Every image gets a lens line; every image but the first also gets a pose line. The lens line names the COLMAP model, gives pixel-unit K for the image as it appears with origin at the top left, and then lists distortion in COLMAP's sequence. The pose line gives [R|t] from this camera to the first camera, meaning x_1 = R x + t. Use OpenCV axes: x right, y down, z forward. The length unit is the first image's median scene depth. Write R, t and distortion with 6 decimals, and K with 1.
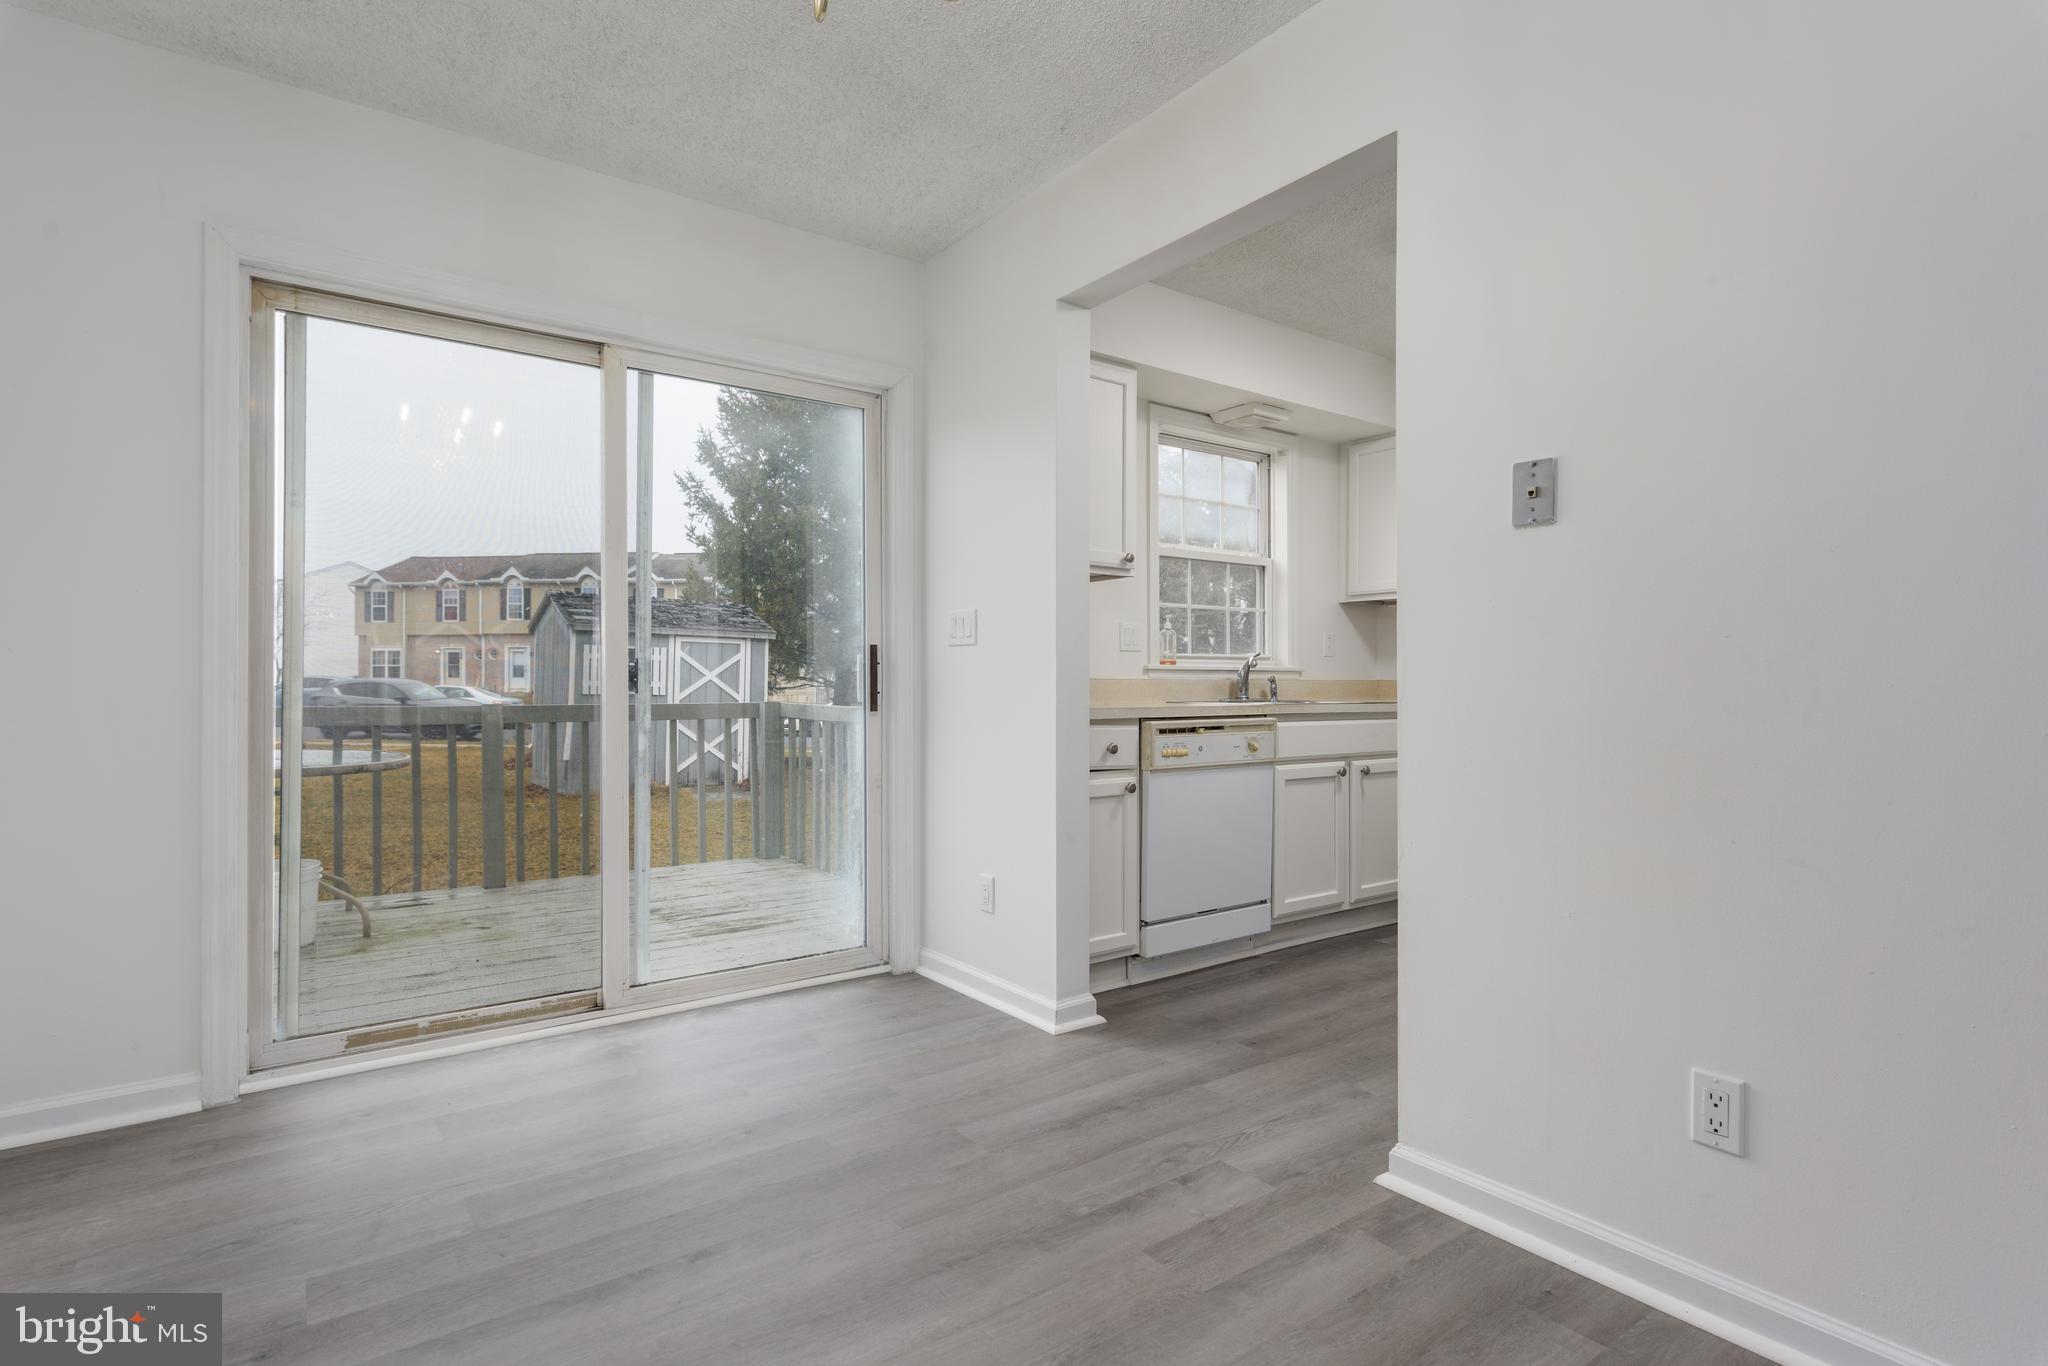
lens RADIAL K [[1004.2, 0, 1028.6], [0, 1004.2, 677.7], [0, 0, 1]] dist [0.002554, 0.000289]
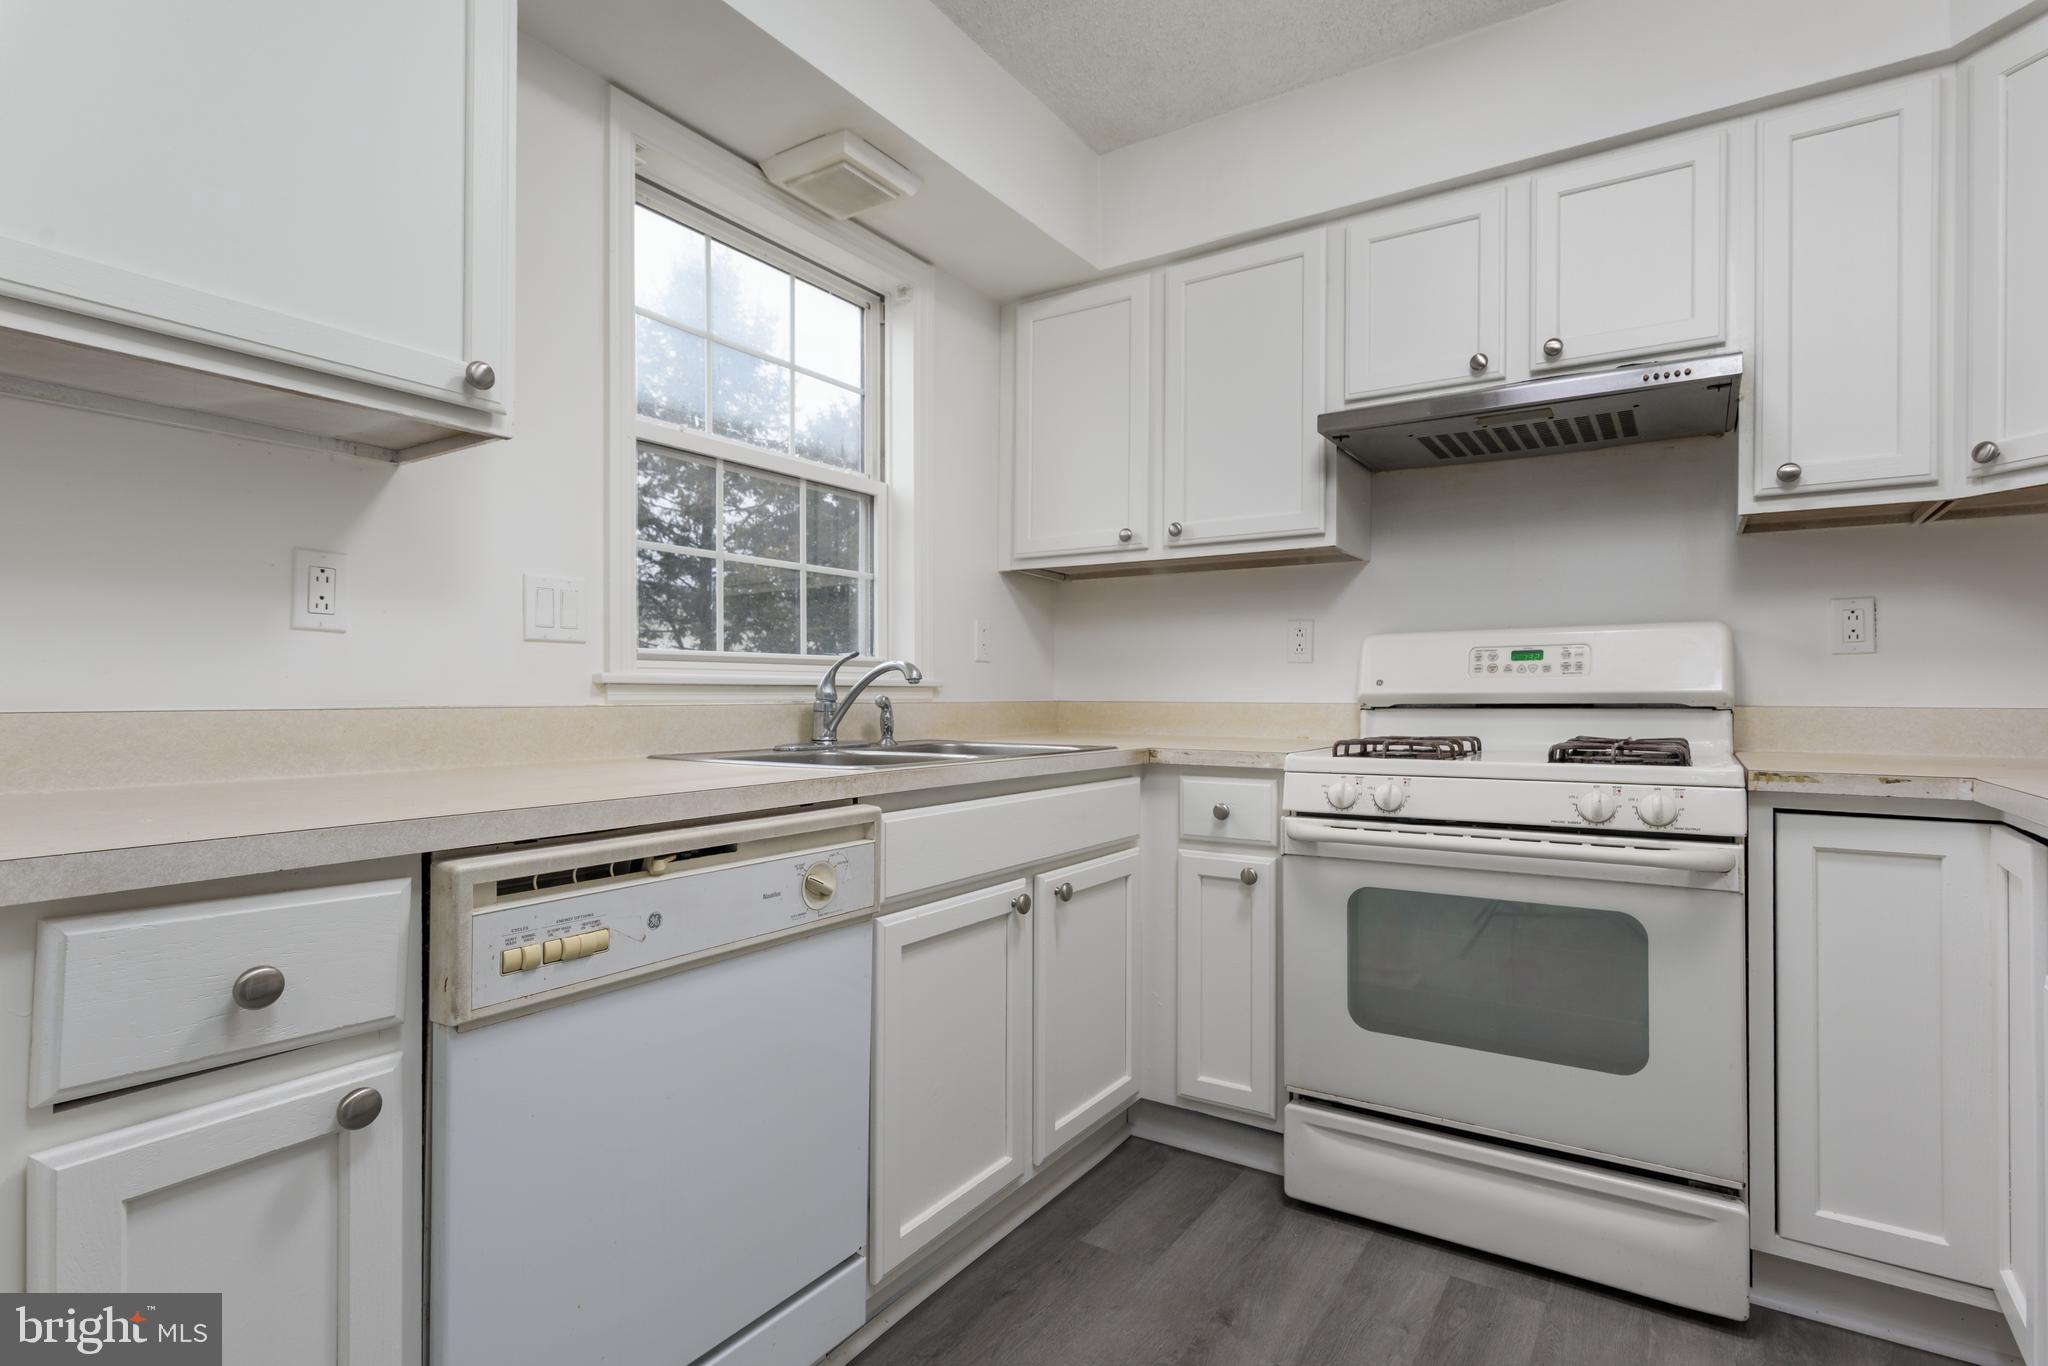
lens RADIAL K [[1011.6, 0, 1018.7], [0, 1011.6, 690.7], [0, 0, 1]] dist [0.001729, 0.000187]
pose [[0.940565, 0.000905, 0.339614, 0.145850], [-0.002477, 0.999988, 0.004197, -0.008254], [-0.339606, -0.004789, 0.940556, 0.541311]]
